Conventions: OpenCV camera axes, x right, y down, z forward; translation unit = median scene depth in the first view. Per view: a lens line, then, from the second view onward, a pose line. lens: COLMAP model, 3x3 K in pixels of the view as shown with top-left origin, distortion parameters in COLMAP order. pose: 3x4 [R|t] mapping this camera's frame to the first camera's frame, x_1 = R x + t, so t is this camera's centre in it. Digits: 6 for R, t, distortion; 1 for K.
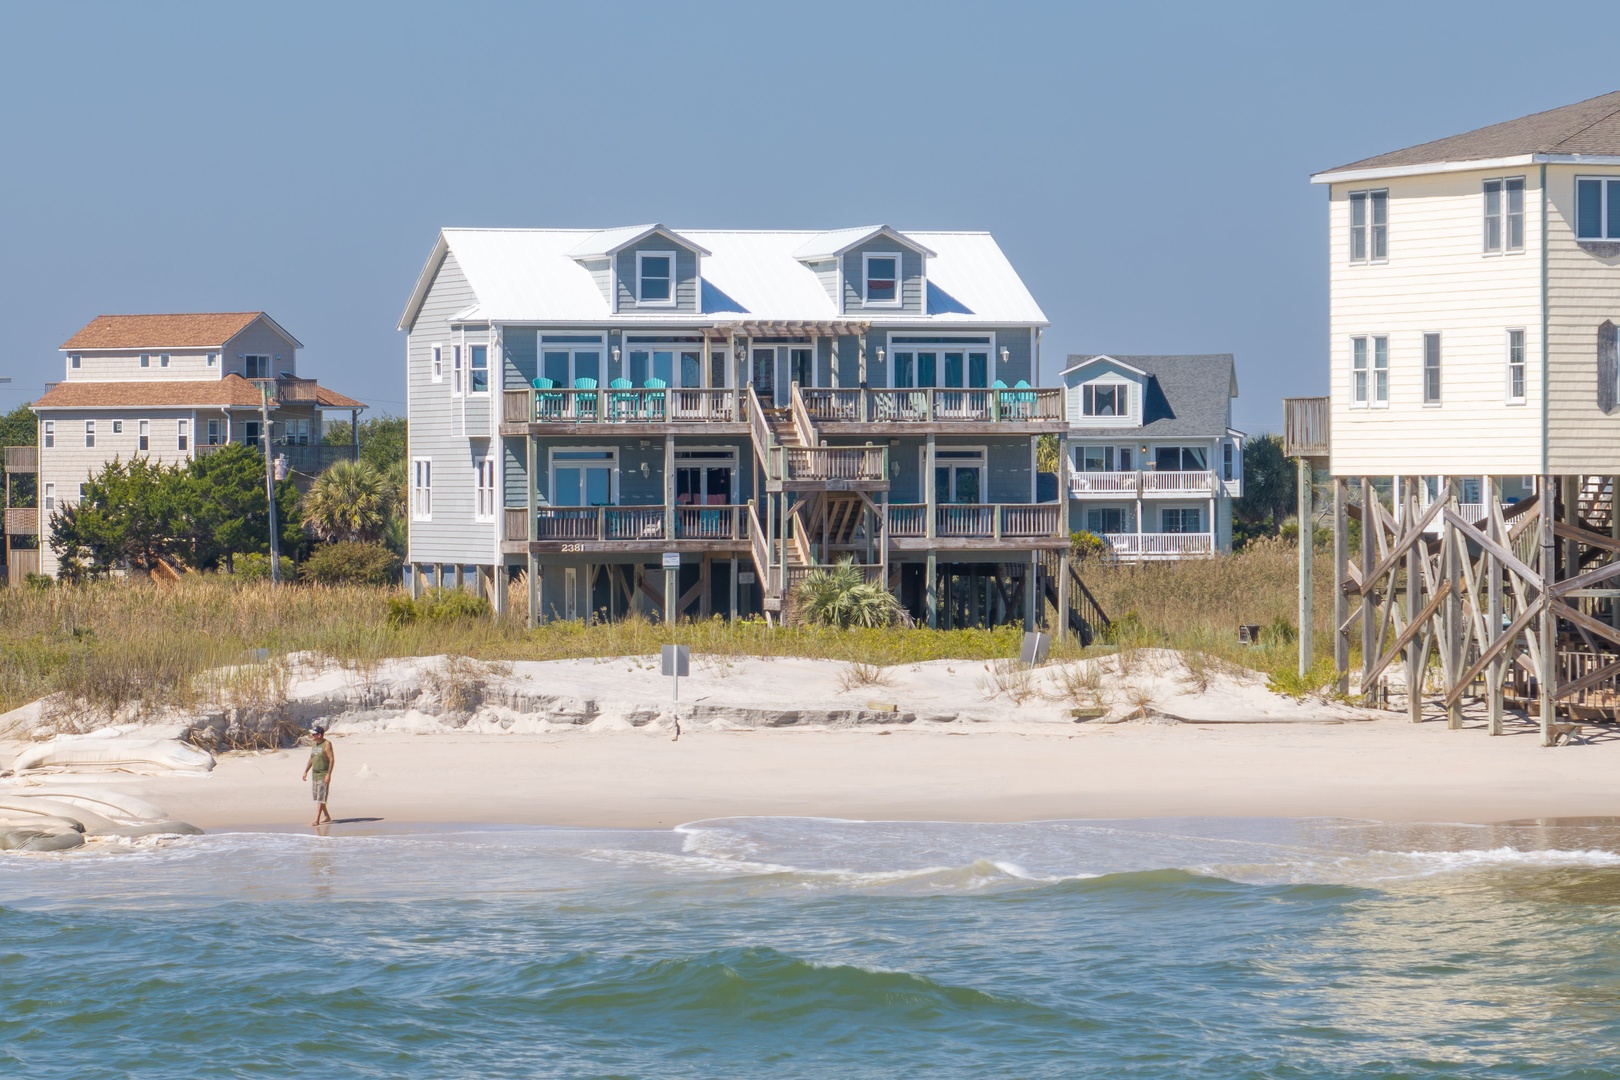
lens RADIAL K [[7964.3, 0, 810.0], [0, 7964.3, 540.0], [0, 0, 1]] dist [0.074977, 8.820248]
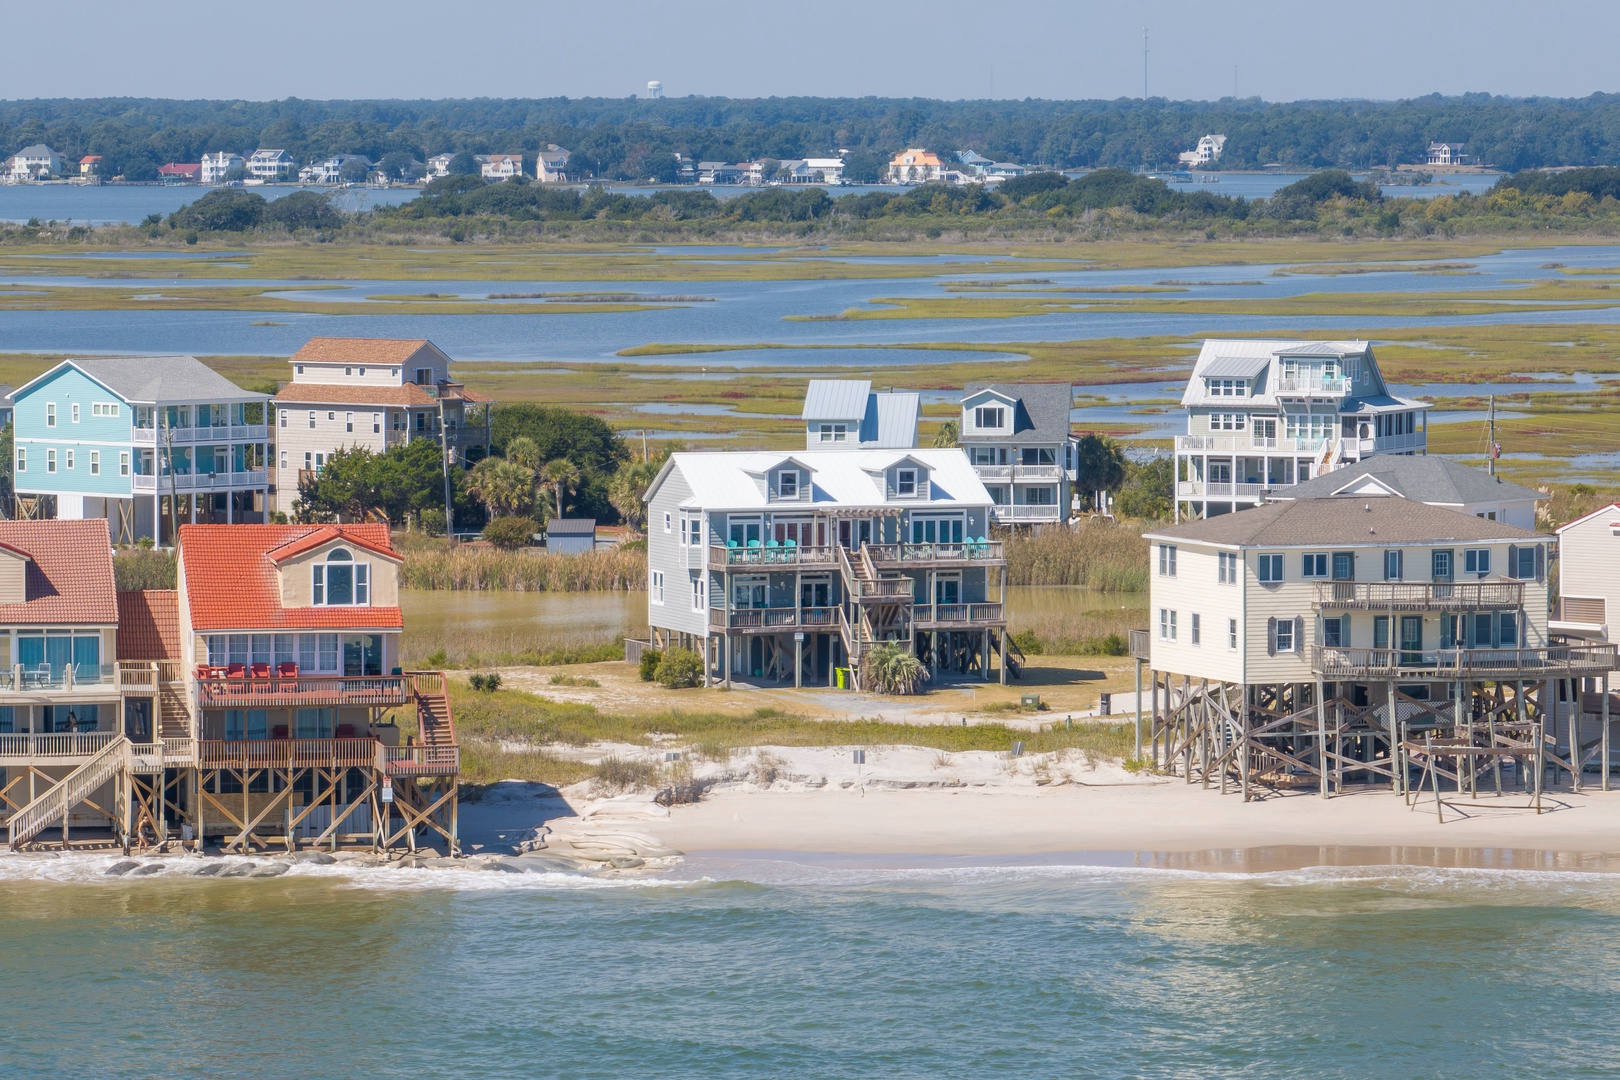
lens RADIAL K [[7964.3, 0, 810.0], [0, 7964.3, 540.0], [0, 0, 1]] dist [0.074977, 8.820248]
pose [[0.999598, 0.000852, 0.028329, -0.068290], [-0.002213, 0.998842, 0.048063, -0.111258], [-0.028255, -0.048107, 0.998442, -0.895779]]
